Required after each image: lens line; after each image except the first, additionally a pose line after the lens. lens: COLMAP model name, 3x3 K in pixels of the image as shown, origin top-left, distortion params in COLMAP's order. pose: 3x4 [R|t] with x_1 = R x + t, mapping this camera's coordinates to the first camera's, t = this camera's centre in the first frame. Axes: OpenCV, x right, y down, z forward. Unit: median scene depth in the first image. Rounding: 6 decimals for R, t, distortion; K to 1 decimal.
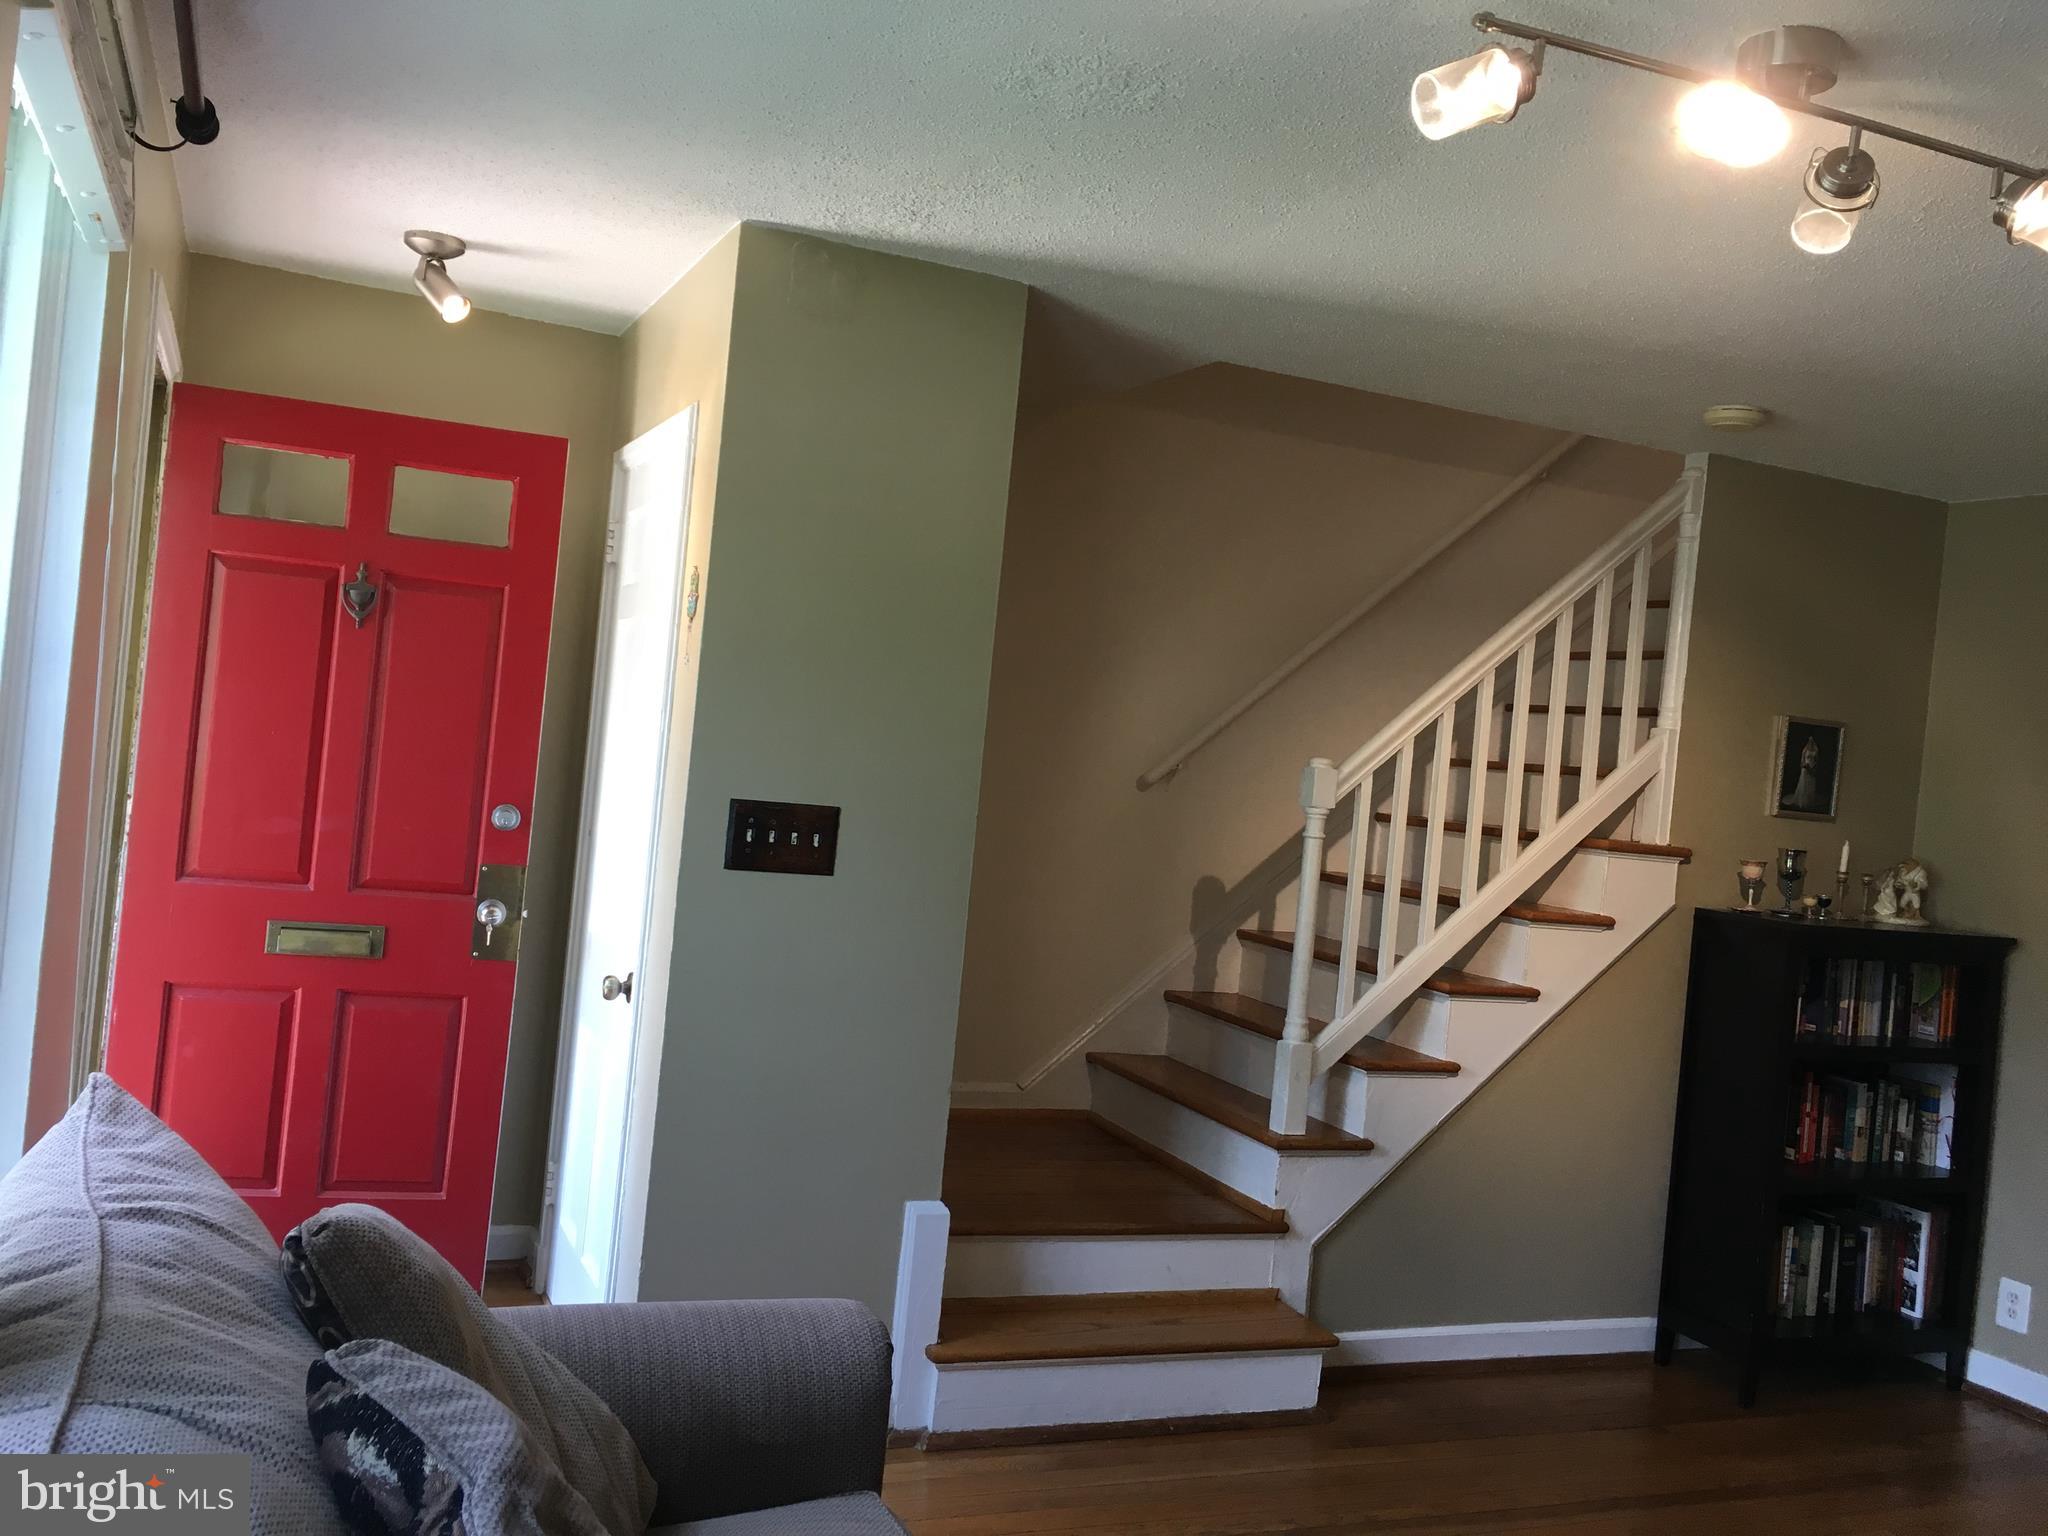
lens RADIAL K [[1754.3, 0, 1023.4], [0, 1754.3, 749.1], [0, 0, 1]] dist [0.074555, -0.095130]
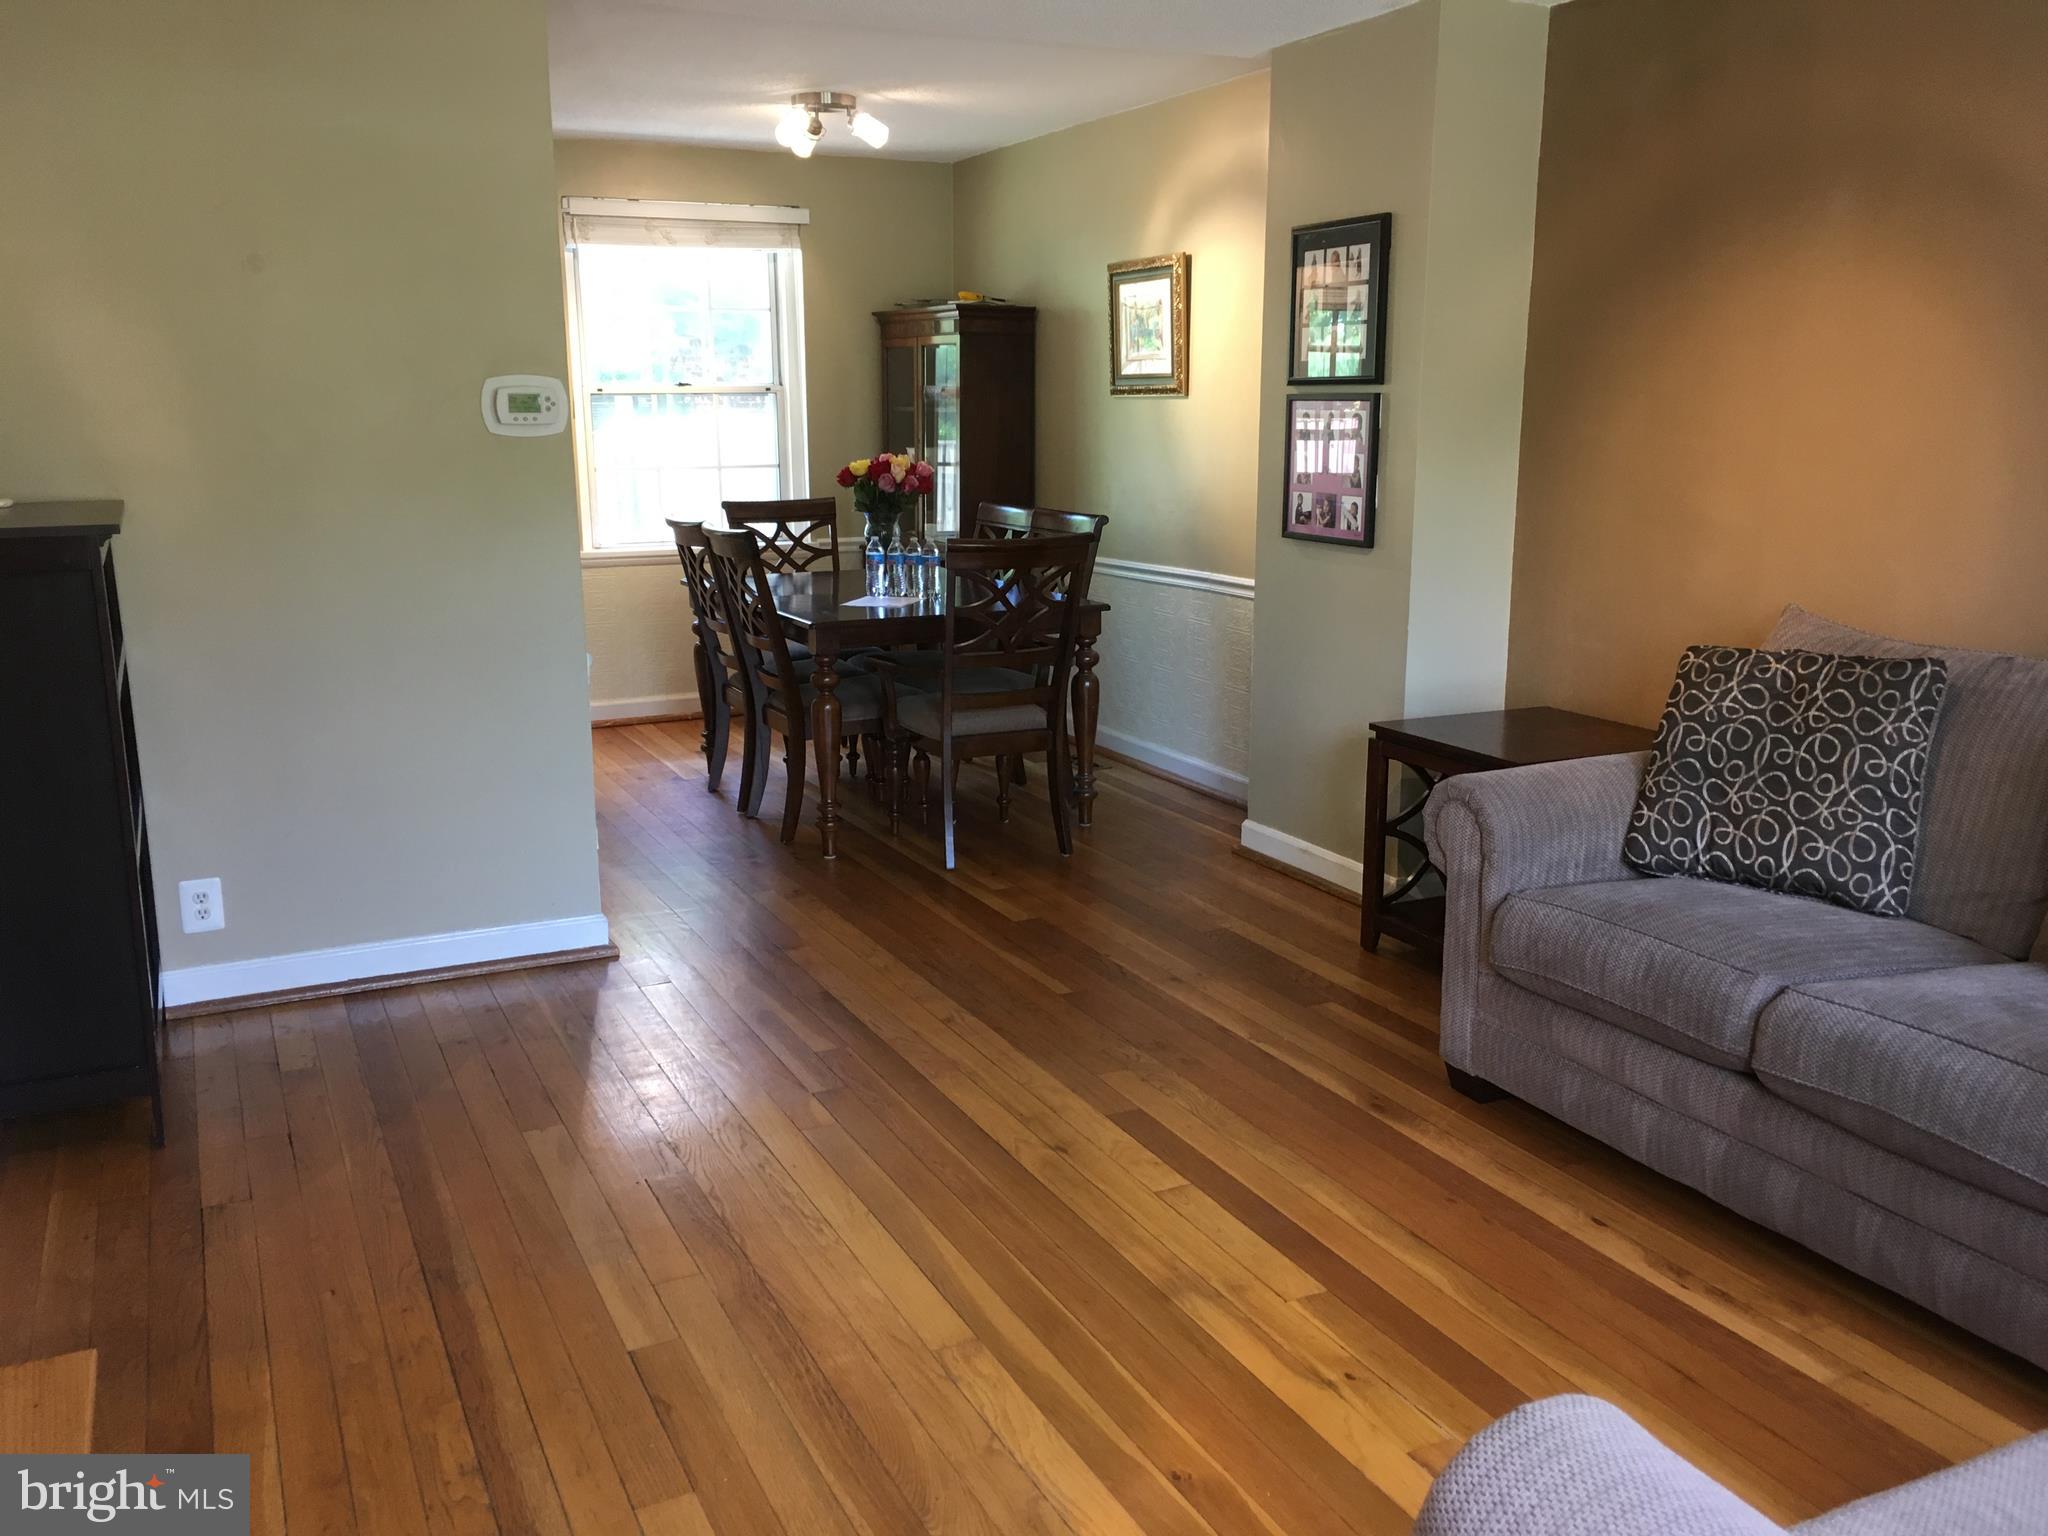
lens RADIAL K [[1754.3, 0, 1023.4], [0, 1754.3, 749.1], [0, 0, 1]] dist [0.074555, -0.095130]
pose [[-0.037952, -0.296483, 0.954284, -0.289463], [0.002892, 0.954935, 0.296800, -0.028631], [-0.999275, 0.014024, -0.035384, 0.601265]]
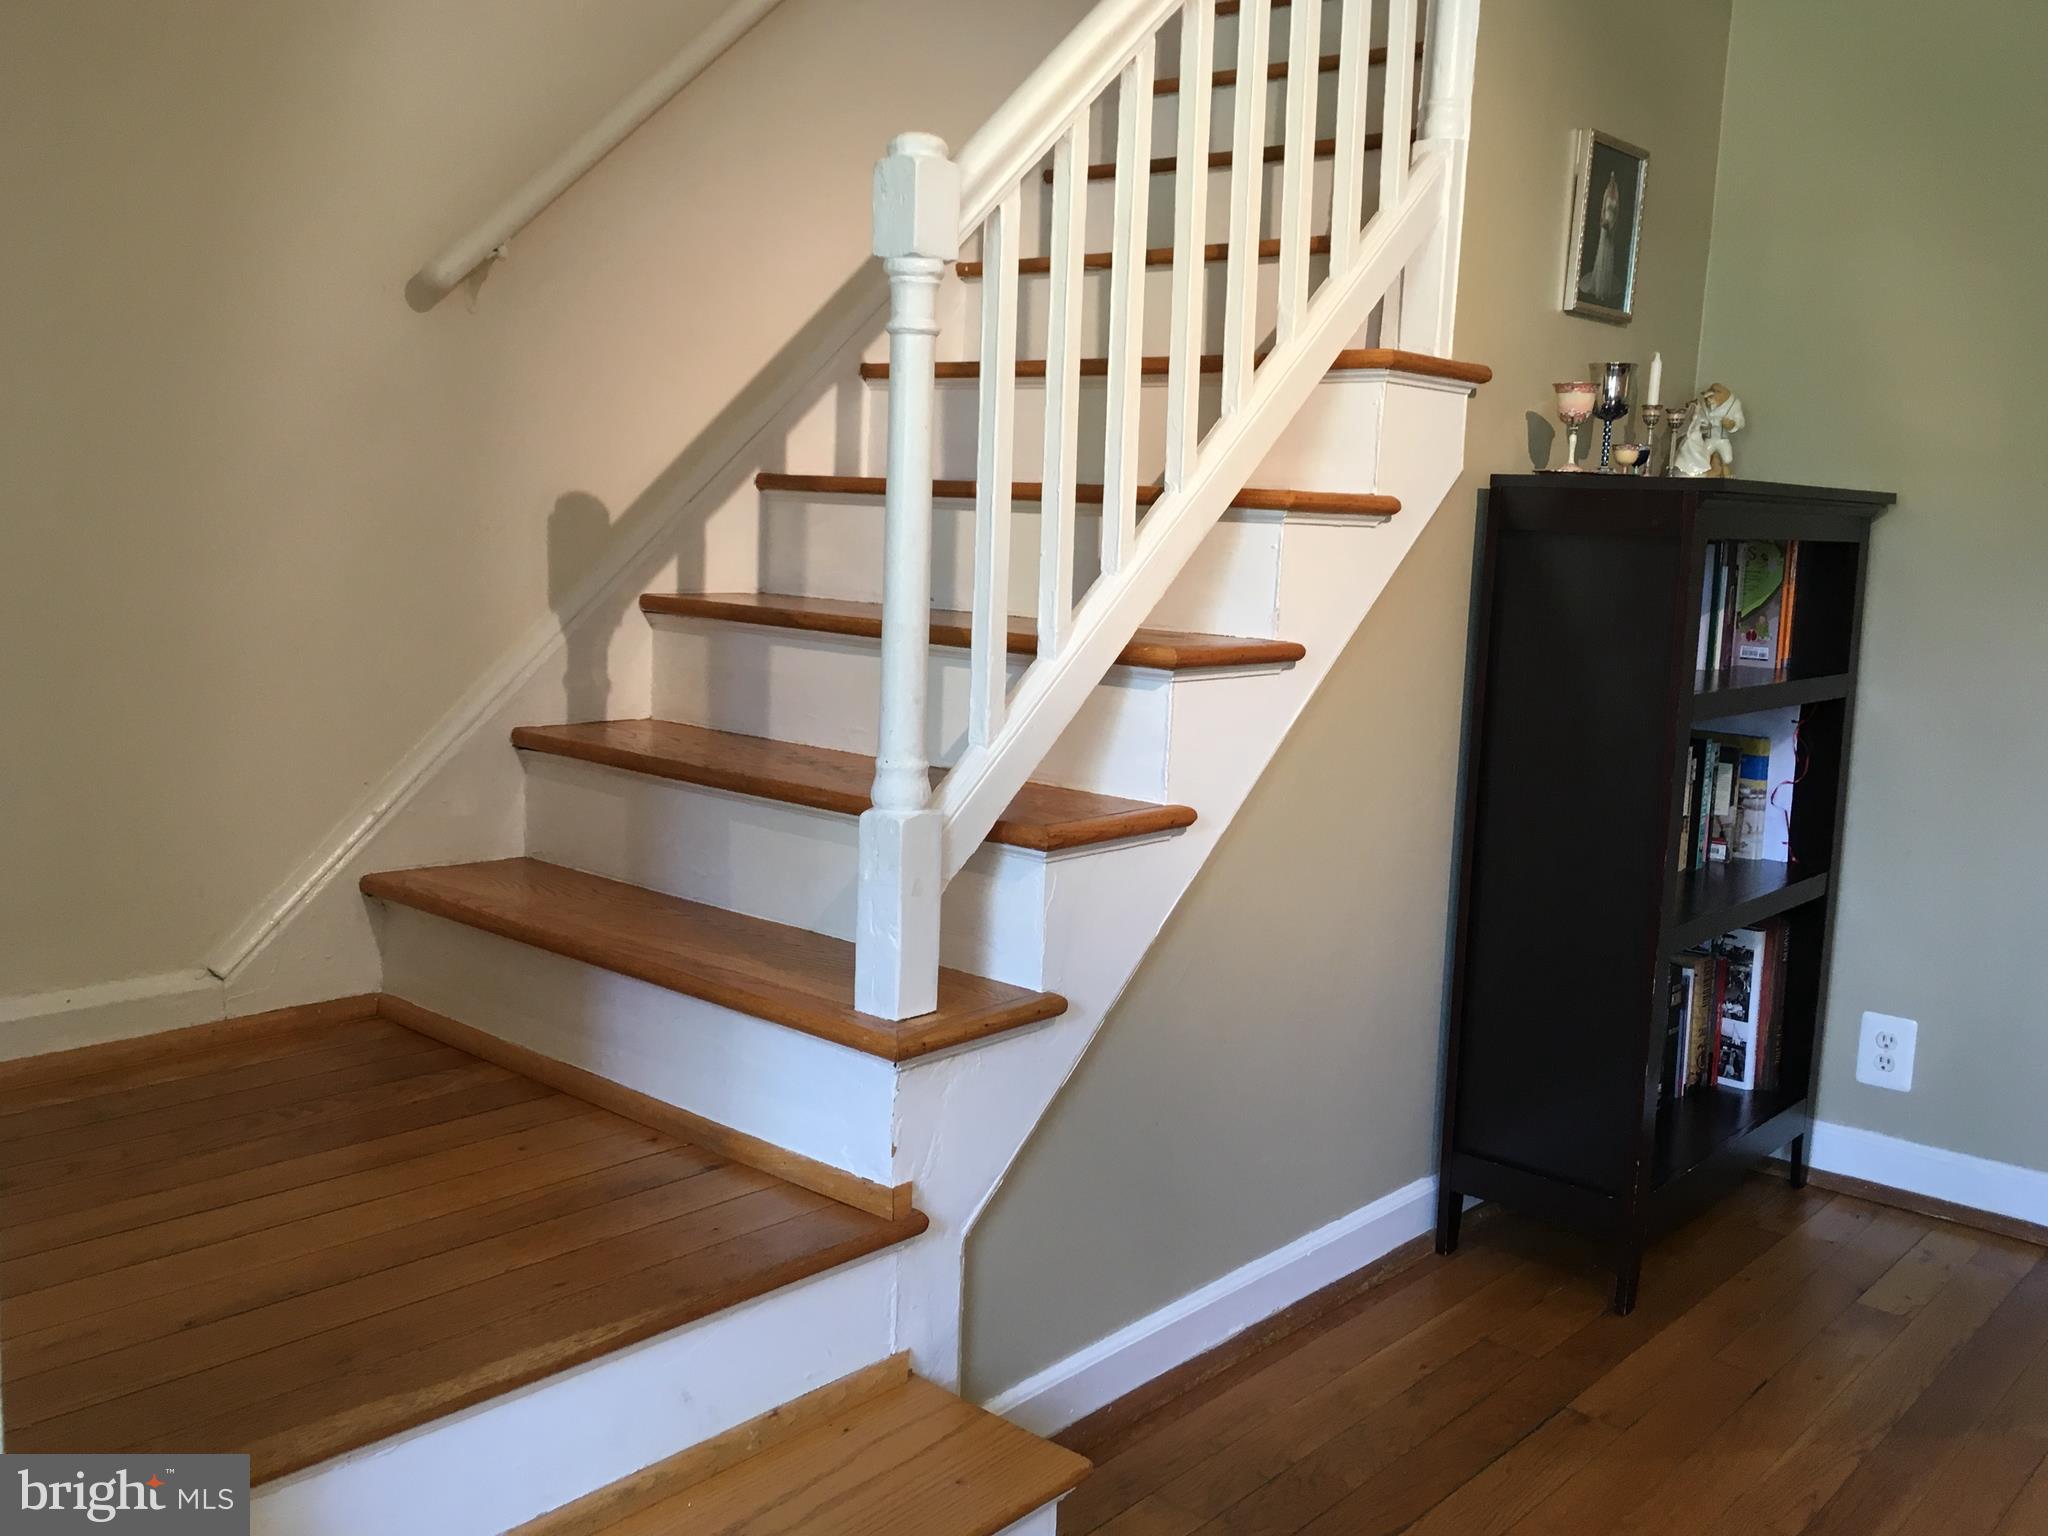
lens RADIAL K [[1826.1, 0, 1010.1], [0, 1826.1, 756.3], [0, 0, 1]] dist [0.053926, -0.071846]
pose [[0.902654, -0.117536, 0.414007, -0.007302], [0.046745, 0.983069, 0.177174, 0.067089], [-0.427821, -0.140574, 0.892865, 0.532509]]
